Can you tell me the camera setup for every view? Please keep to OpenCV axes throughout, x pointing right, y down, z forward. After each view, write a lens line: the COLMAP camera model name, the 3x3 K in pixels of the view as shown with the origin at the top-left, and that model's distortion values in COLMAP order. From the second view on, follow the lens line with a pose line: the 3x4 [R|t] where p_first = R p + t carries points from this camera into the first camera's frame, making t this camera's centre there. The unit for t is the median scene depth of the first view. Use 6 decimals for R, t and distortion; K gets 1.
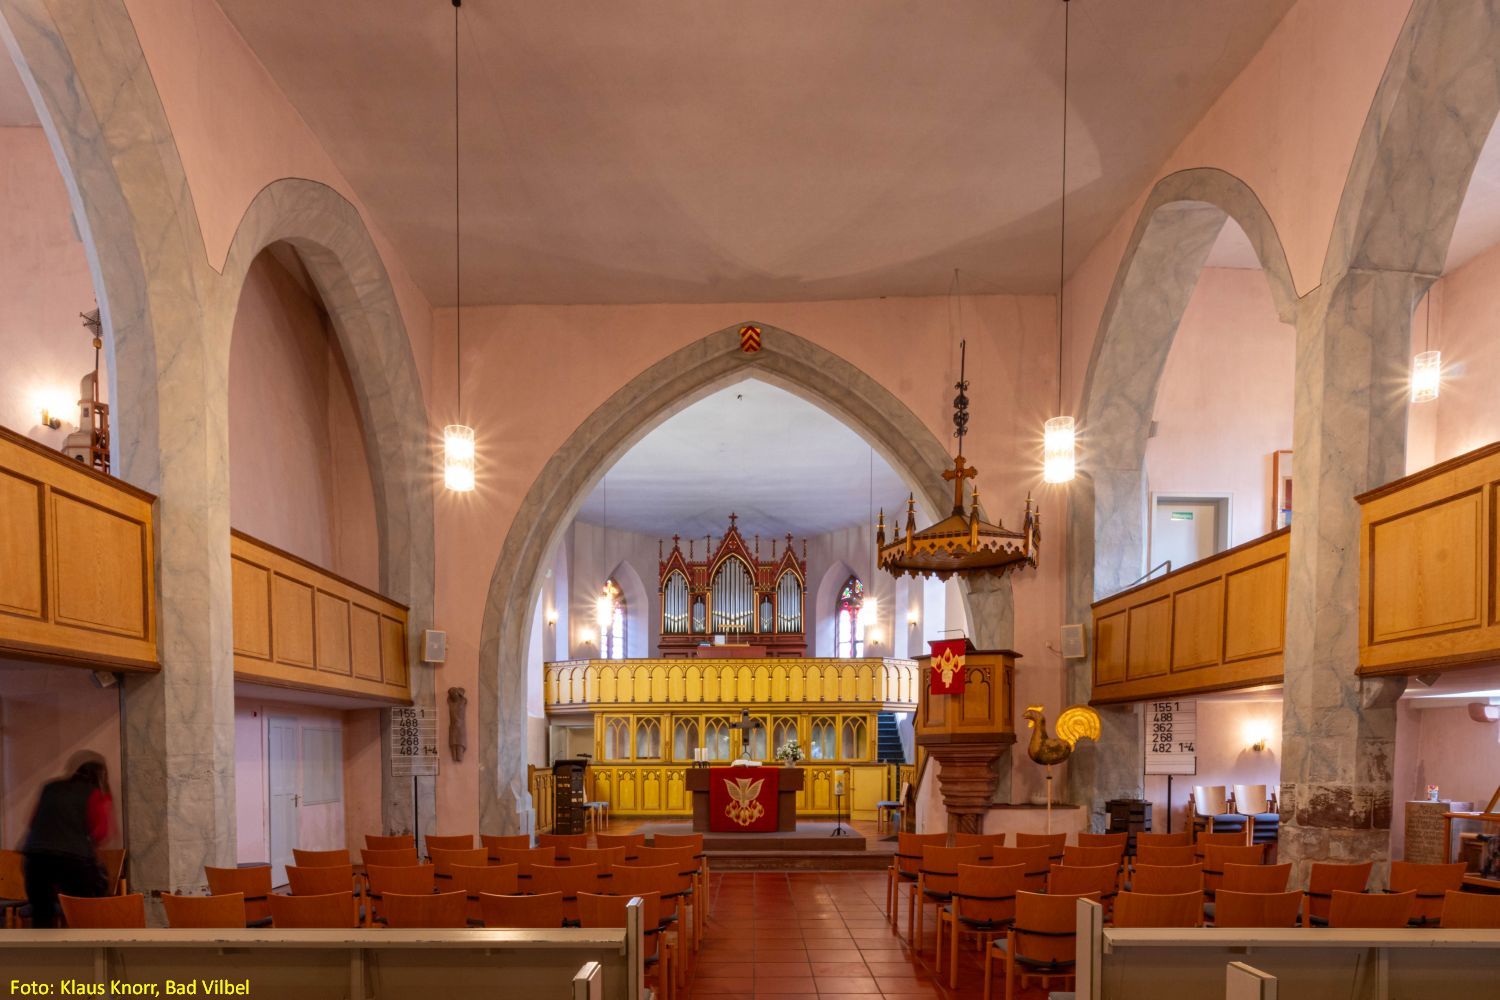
lens RADIAL K [[775.3, 0, 750.0], [0, 775.3, 500.0], [0, 0, 1]] dist [0.003467, -0.000715]
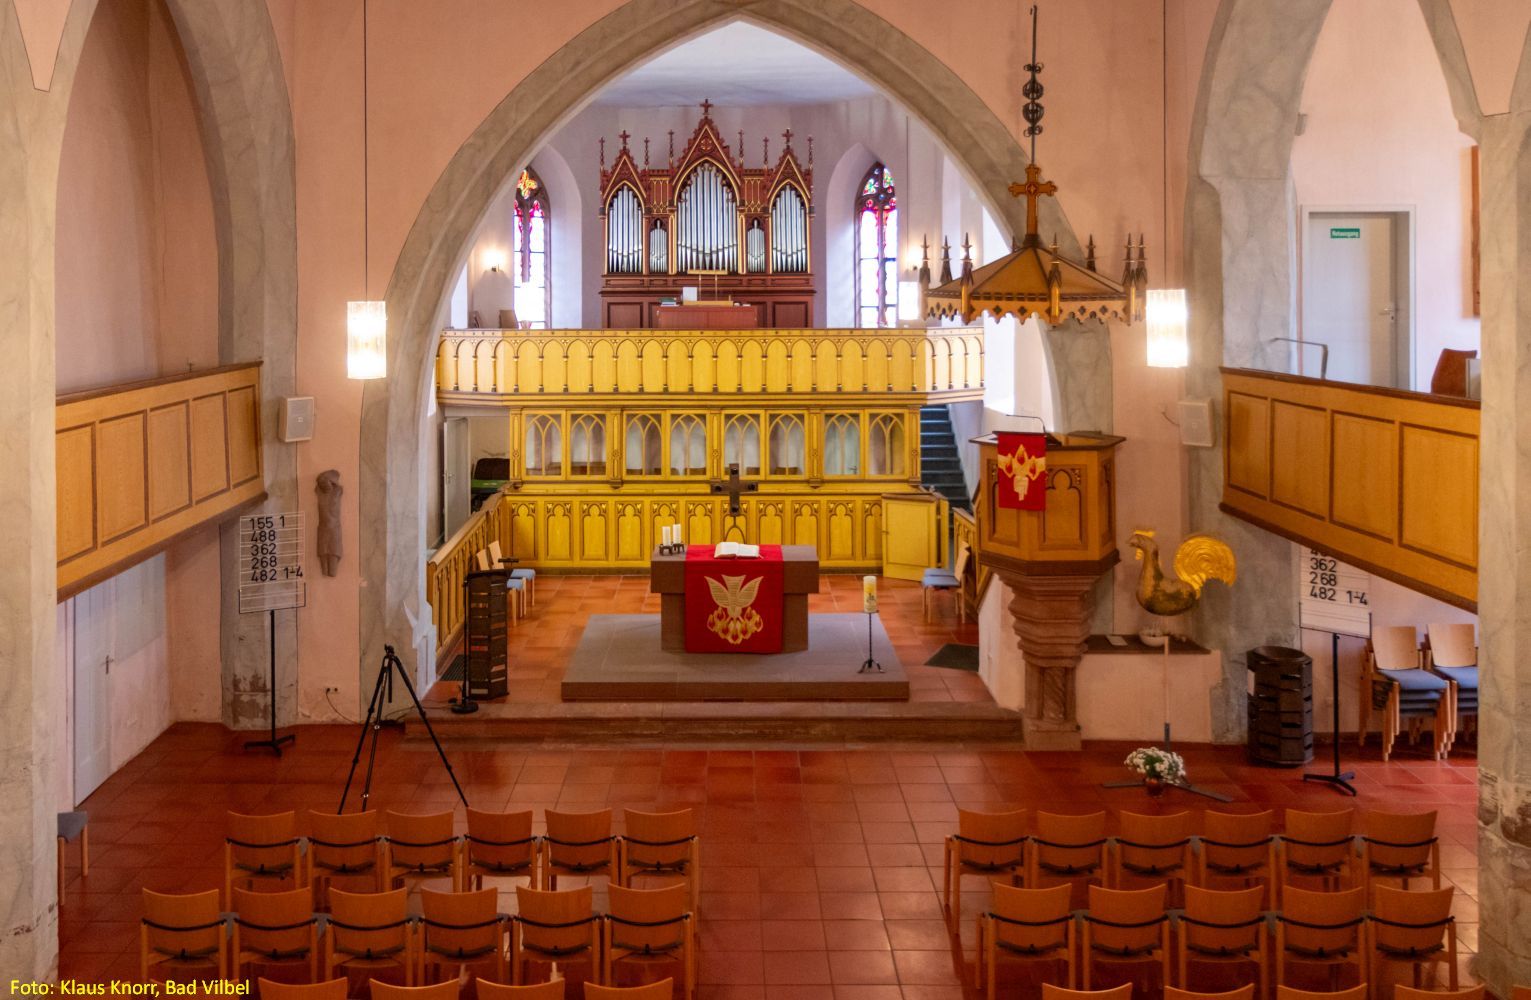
lens RADIAL K [[998.2, 0, 765.5], [0, 998.2, 500.0], [0, 0, 1]] dist [0.003966, 0.007284]
pose [[0.999951, -0.009917, -0.000061, 0.020662], [0.009909, 0.999368, -0.034125, 0.304603], [0.000399, 0.034123, 0.999418, 0.089108]]
